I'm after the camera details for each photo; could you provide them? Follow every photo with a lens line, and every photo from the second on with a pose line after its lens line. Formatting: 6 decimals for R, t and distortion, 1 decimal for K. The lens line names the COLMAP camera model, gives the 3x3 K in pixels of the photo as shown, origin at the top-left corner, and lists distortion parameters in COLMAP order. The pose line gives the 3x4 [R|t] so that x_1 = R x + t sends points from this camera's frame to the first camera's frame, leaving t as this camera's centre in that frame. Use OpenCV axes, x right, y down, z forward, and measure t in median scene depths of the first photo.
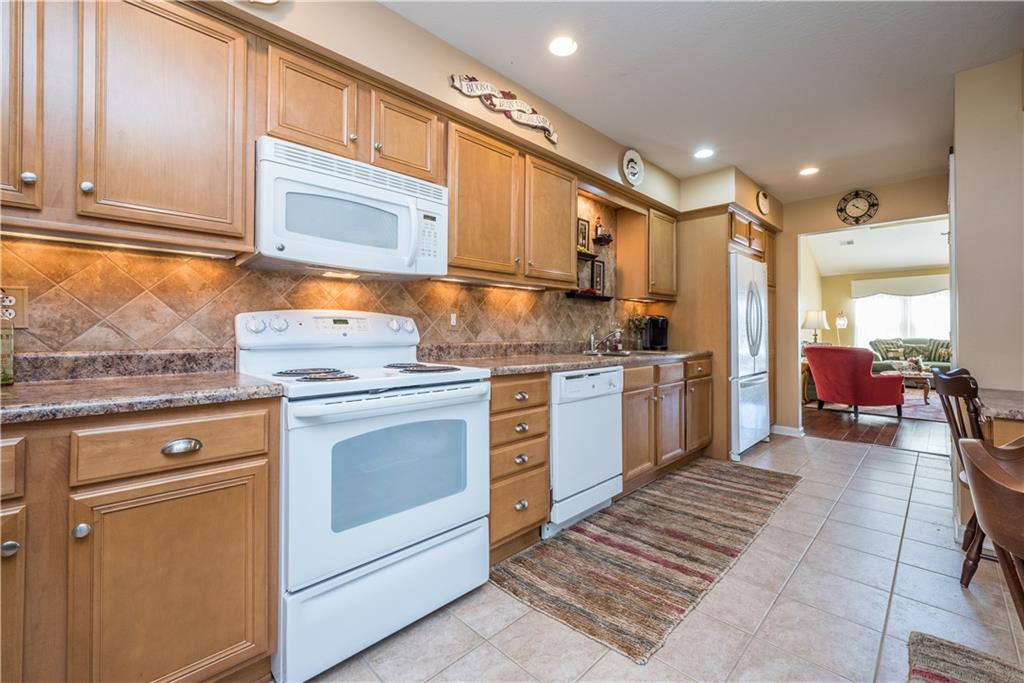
lens RADIAL K [[430.4, 0, 513.4], [0, 430.4, 325.9], [0, 0, 1]] dist [-0.001119, -0.000155]
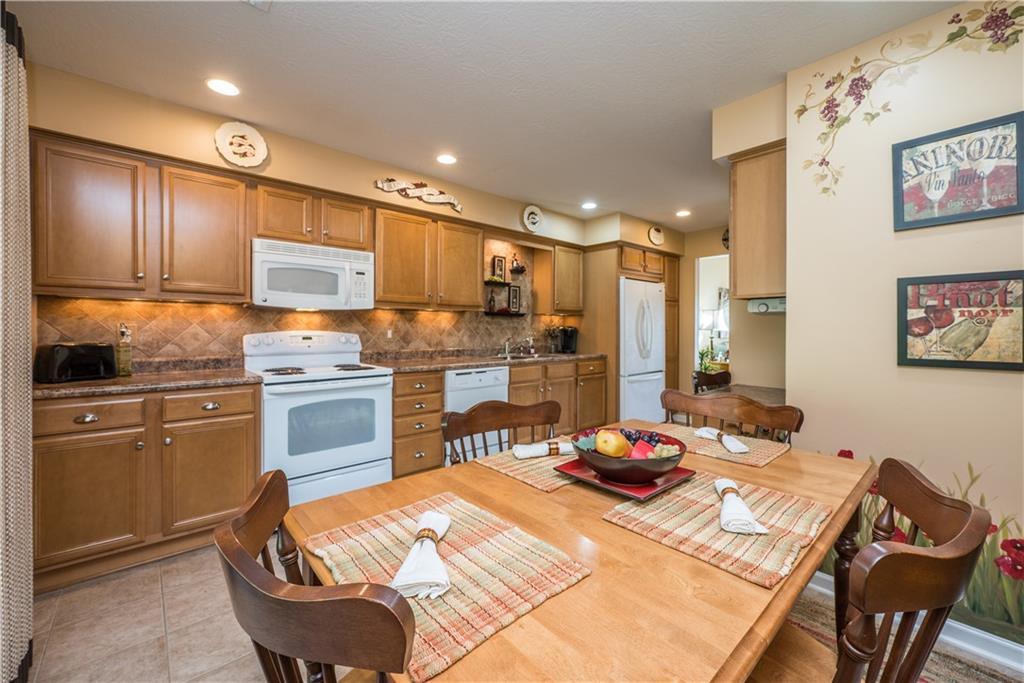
lens RADIAL K [[412.9, 0, 492.6], [0, 412.9, 328.1], [0, 0, 1]] dist [0.000266, 0.000017]
pose [[0.996558, 0.000734, -0.082889, 0.386437], [0.000205, 0.999936, 0.011316, -0.059780], [0.082892, -0.011295, 0.996495, -0.448281]]
